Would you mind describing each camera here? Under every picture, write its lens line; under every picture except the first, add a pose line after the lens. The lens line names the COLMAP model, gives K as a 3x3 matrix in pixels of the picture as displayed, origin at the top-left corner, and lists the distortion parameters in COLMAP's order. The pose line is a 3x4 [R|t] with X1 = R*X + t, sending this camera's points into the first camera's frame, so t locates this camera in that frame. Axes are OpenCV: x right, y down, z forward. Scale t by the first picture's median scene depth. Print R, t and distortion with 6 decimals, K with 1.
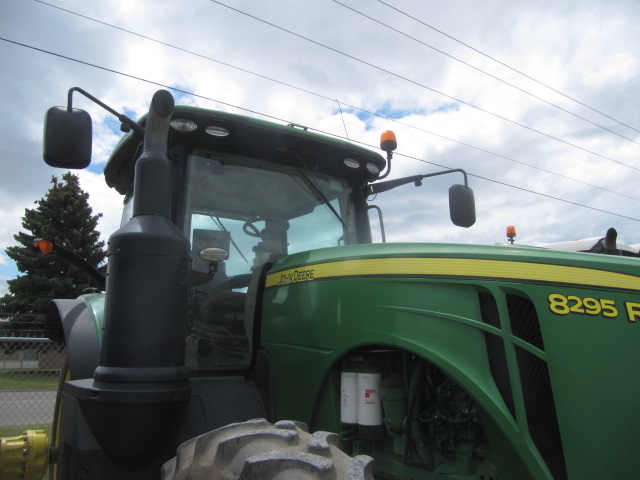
lens RADIAL K [[529.4, 0, 298.5], [0, 529.4, 232.0], [0, 0, 1]] dist [-0.052270, 0.020428]
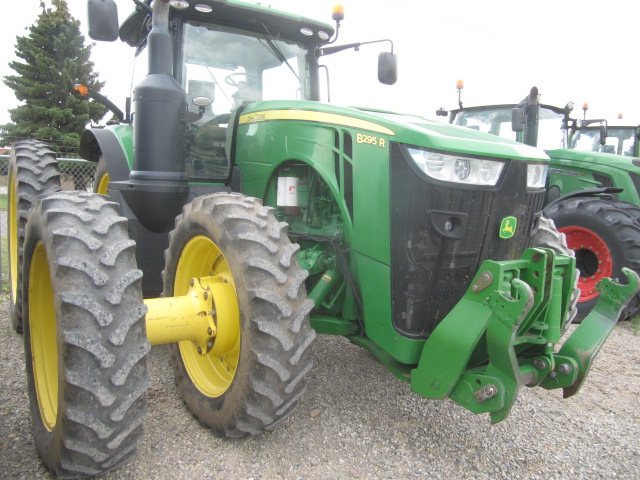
lens RADIAL K [[529.4, 0, 303.8], [0, 529.4, 247.1], [0, 0, 1]] dist [-0.052270, 0.020428]
pose [[0.999263, 0.032978, 0.019668, 0.088142], [-0.037594, 0.944488, 0.326387, -0.050679], [-0.007812, -0.326885, 0.945032, -0.434626]]
